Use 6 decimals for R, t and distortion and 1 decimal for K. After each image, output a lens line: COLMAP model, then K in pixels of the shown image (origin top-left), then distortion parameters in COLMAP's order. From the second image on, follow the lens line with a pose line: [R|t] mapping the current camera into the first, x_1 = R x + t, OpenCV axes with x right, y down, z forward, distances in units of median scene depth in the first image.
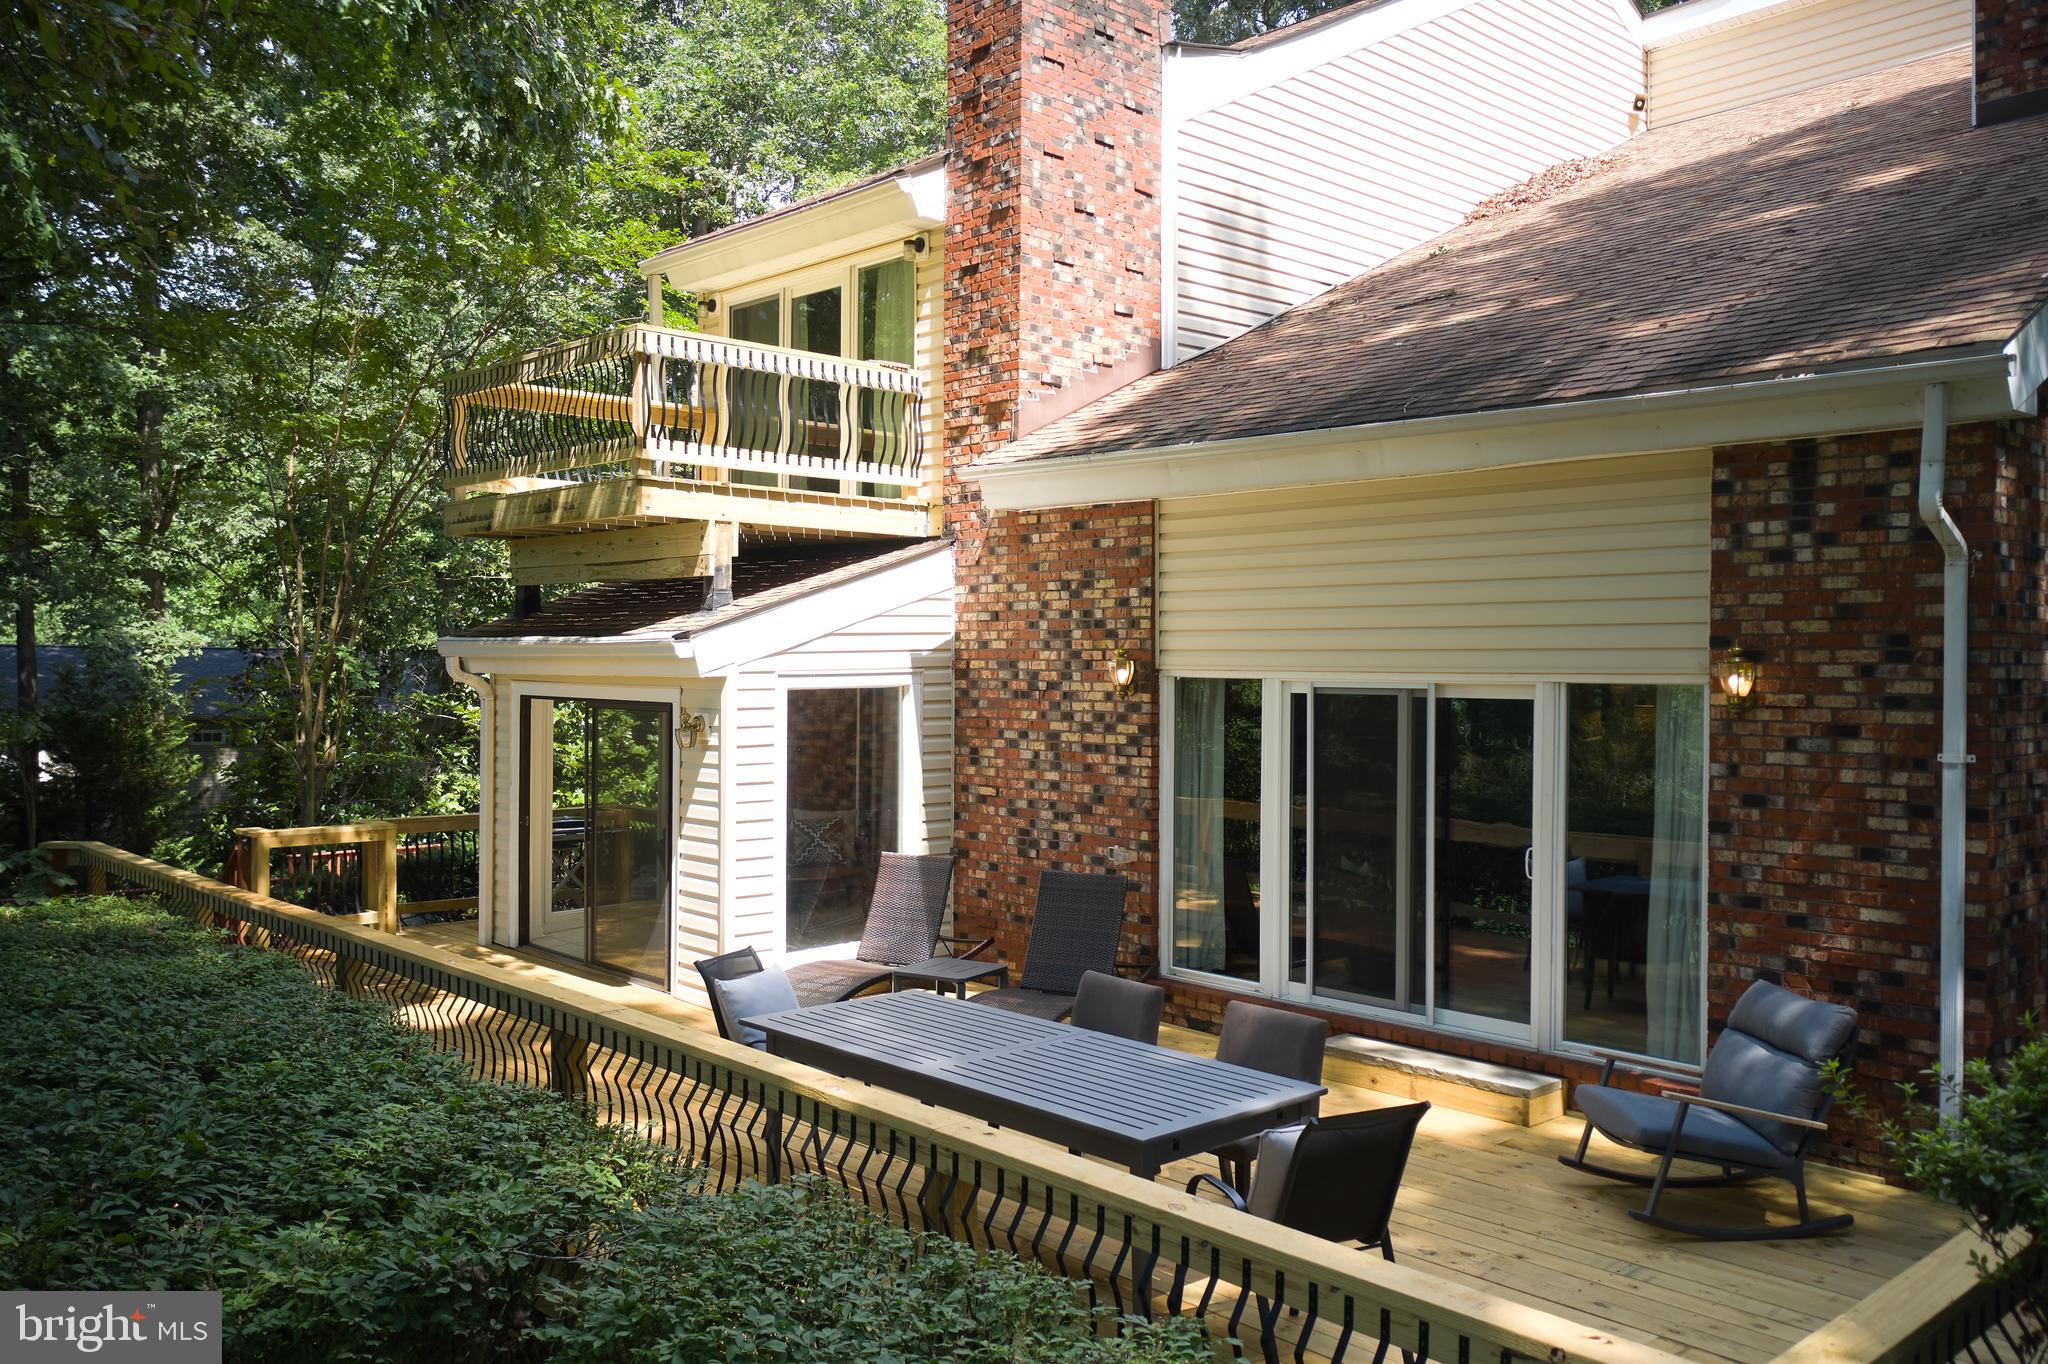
lens RADIAL K [[1633.6, 0, 1027.7], [0, 1633.6, 671.4], [0, 0, 1]] dist [0.018476, 0.003322]
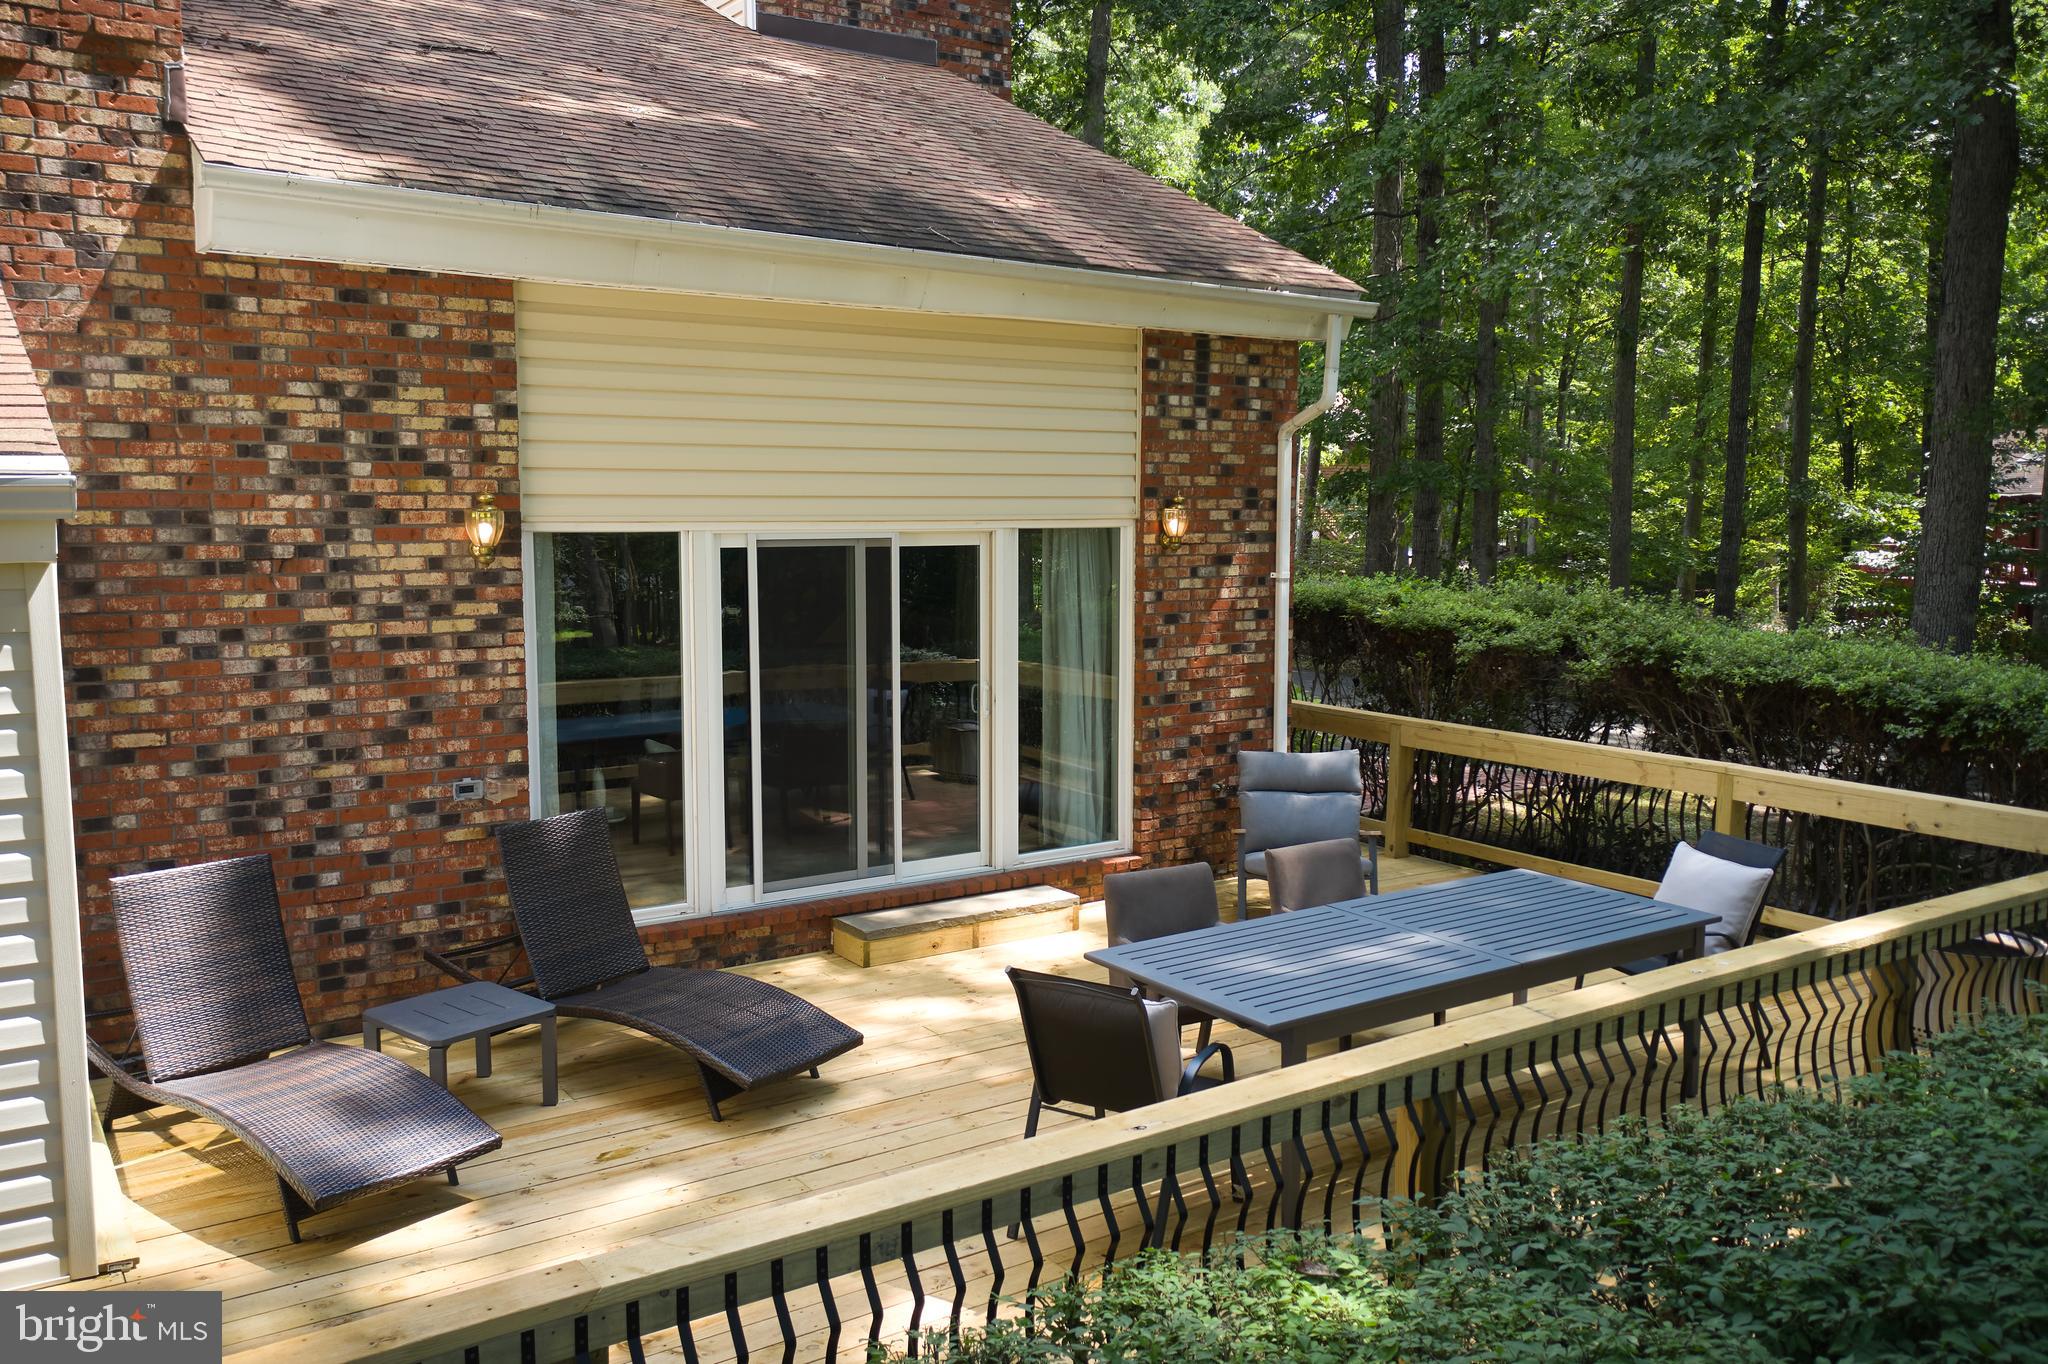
lens RADIAL K [[1633.6, 0, 1027.7], [0, 1633.6, 671.4], [0, 0, 1]] dist [0.018476, 0.003322]
pose [[0.151639, -0.111225, 0.982158, -0.590055], [0.001204, 0.993669, 0.112343, -0.016284], [-0.988435, -0.015853, 0.150813, 0.664830]]
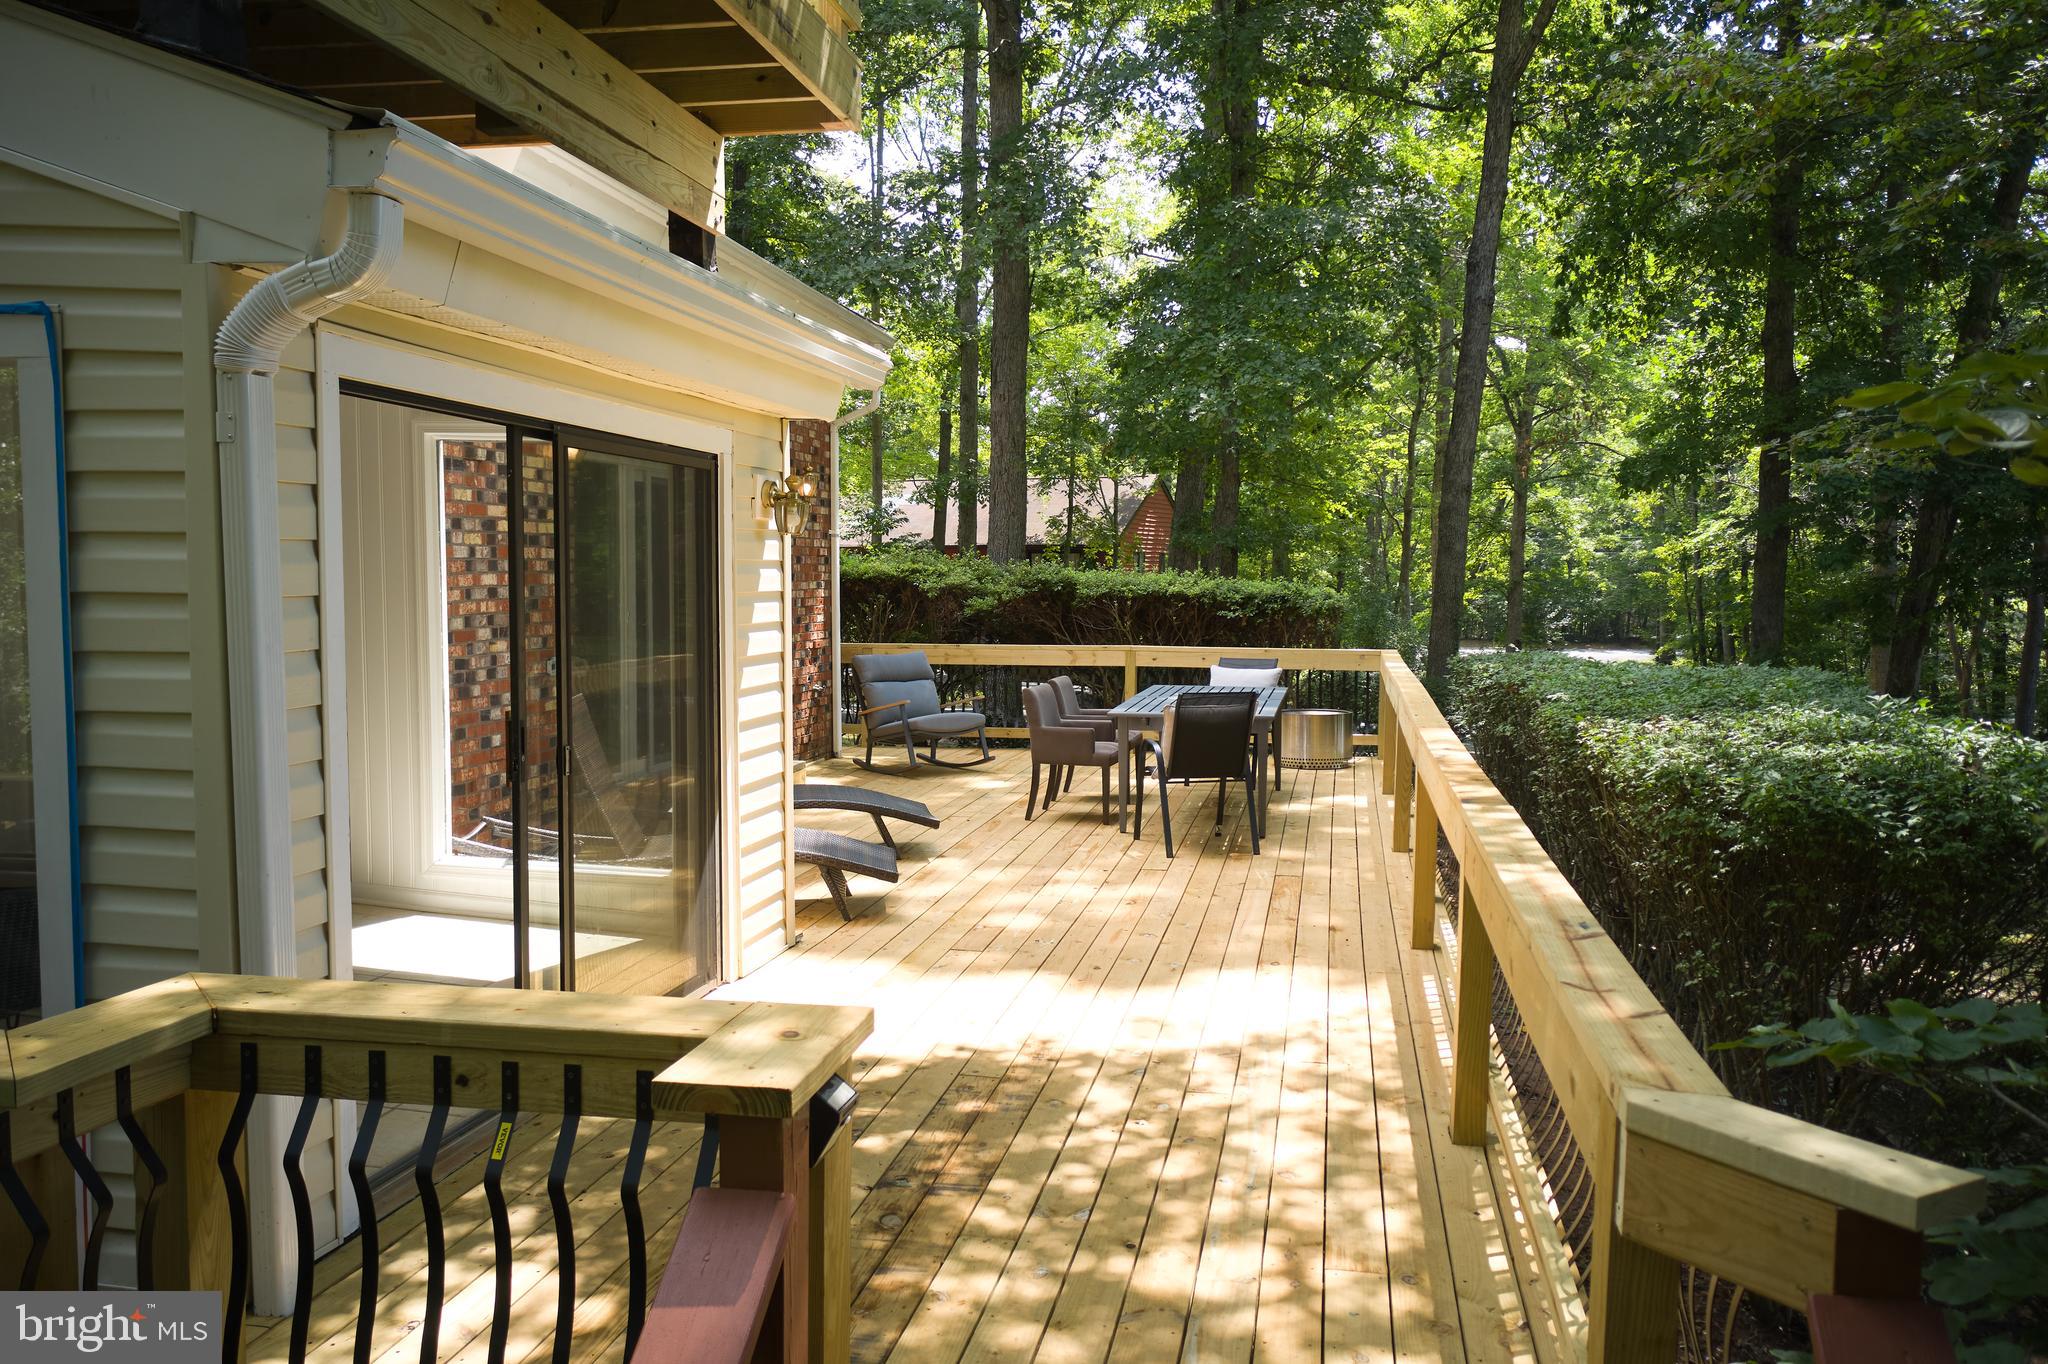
lens RADIAL K [[1633.6, 0, 1027.7], [0, 1633.6, 671.4], [0, 0, 1]] dist [0.018476, 0.003322]
pose [[-0.591598, -0.057971, 0.804146, -0.755581], [-0.006274, 0.997712, 0.067309, 0.056914], [-0.806209, 0.034775, -0.590608, 1.302952]]
